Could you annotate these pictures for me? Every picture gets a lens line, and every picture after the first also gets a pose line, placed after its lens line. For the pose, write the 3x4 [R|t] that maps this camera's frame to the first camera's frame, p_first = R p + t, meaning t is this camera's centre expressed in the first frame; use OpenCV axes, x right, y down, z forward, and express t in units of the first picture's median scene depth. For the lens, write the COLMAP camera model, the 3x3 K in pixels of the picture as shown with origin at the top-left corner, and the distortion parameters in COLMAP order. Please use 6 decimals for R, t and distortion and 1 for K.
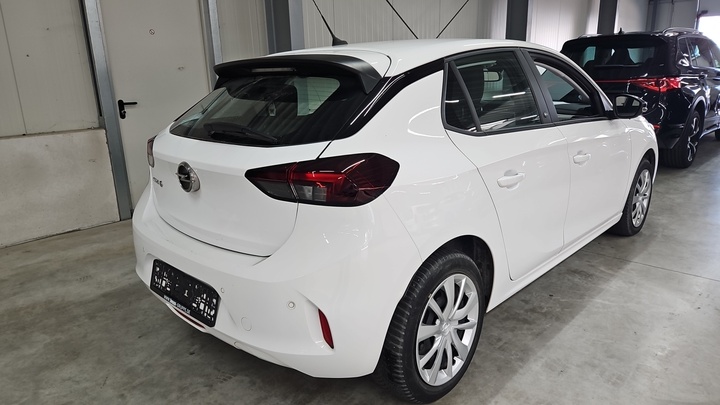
lens RADIAL K [[482.1, 0, 360.0], [0, 482.1, 202.5], [0, 0, 1]] dist [-0.000189, -0.000395]
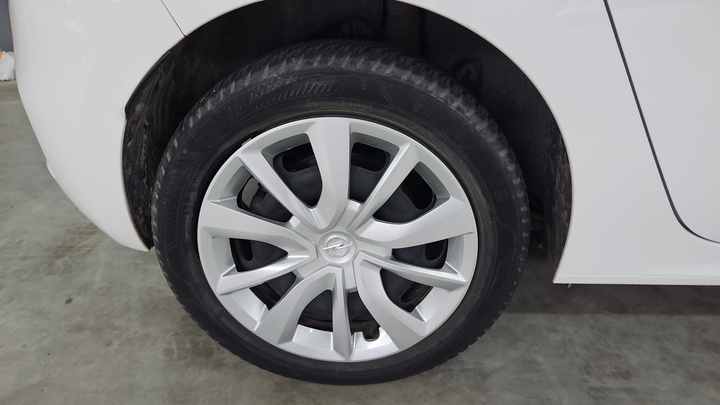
lens RADIAL K [[482.1, 0, 360.0], [0, 482.1, 202.5], [0, 0, 1]] dist [-0.000189, -0.000395]
pose [[0.644436, 0.332325, -0.688667, 0.454057], [-0.171527, 0.940496, 0.293337, 0.098115], [0.745172, -0.070911, 0.663092, 0.733043]]
